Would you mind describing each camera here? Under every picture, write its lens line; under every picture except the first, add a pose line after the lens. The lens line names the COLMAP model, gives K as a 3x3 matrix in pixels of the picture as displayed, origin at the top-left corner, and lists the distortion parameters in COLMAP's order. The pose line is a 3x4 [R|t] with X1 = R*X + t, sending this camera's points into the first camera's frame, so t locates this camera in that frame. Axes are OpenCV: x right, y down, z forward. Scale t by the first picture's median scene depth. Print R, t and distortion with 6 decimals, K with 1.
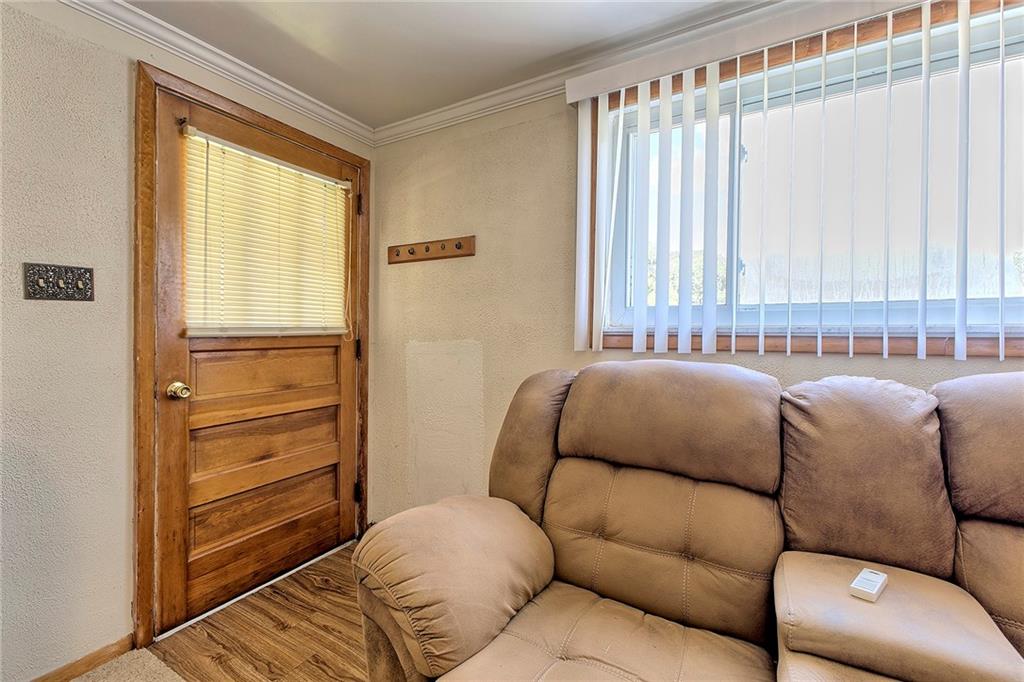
lens RADIAL K [[438.3, 0, 506.7], [0, 438.3, 339.4], [0, 0, 1]] dist [0.003733, 0.000302]
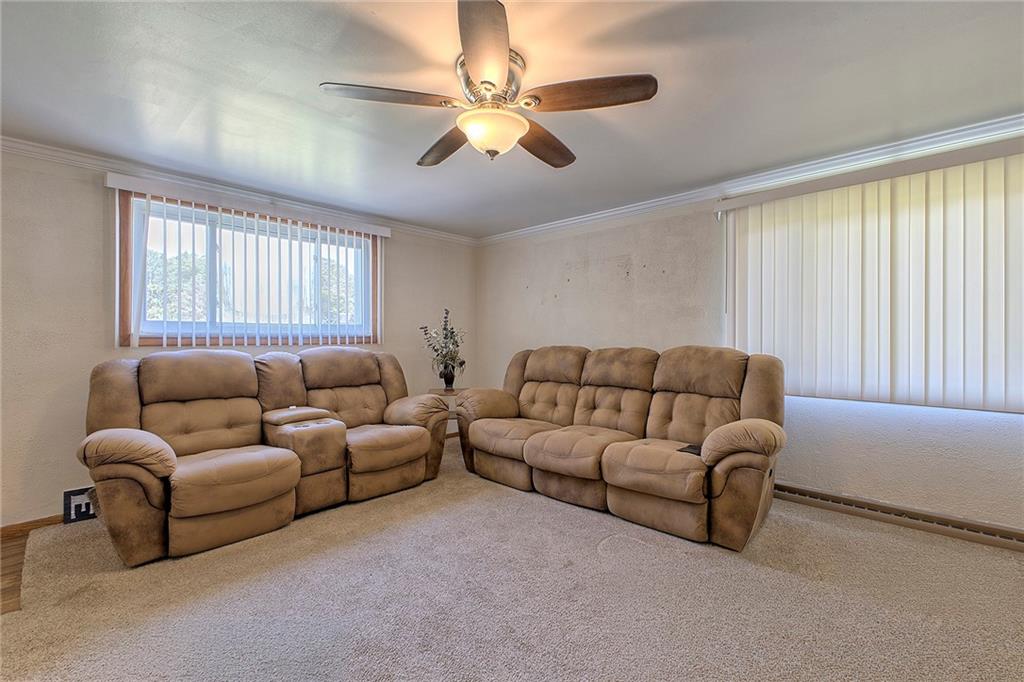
lens RADIAL K [[438.3, 0, 508.4], [0, 438.3, 339.9], [0, 0, 1]] dist [0.003733, 0.000302]
pose [[0.231037, -0.012052, 0.972870, -1.643682], [0.014630, 0.999853, 0.008912, 0.006009], [-0.972835, 0.012175, 0.231179, -1.123335]]
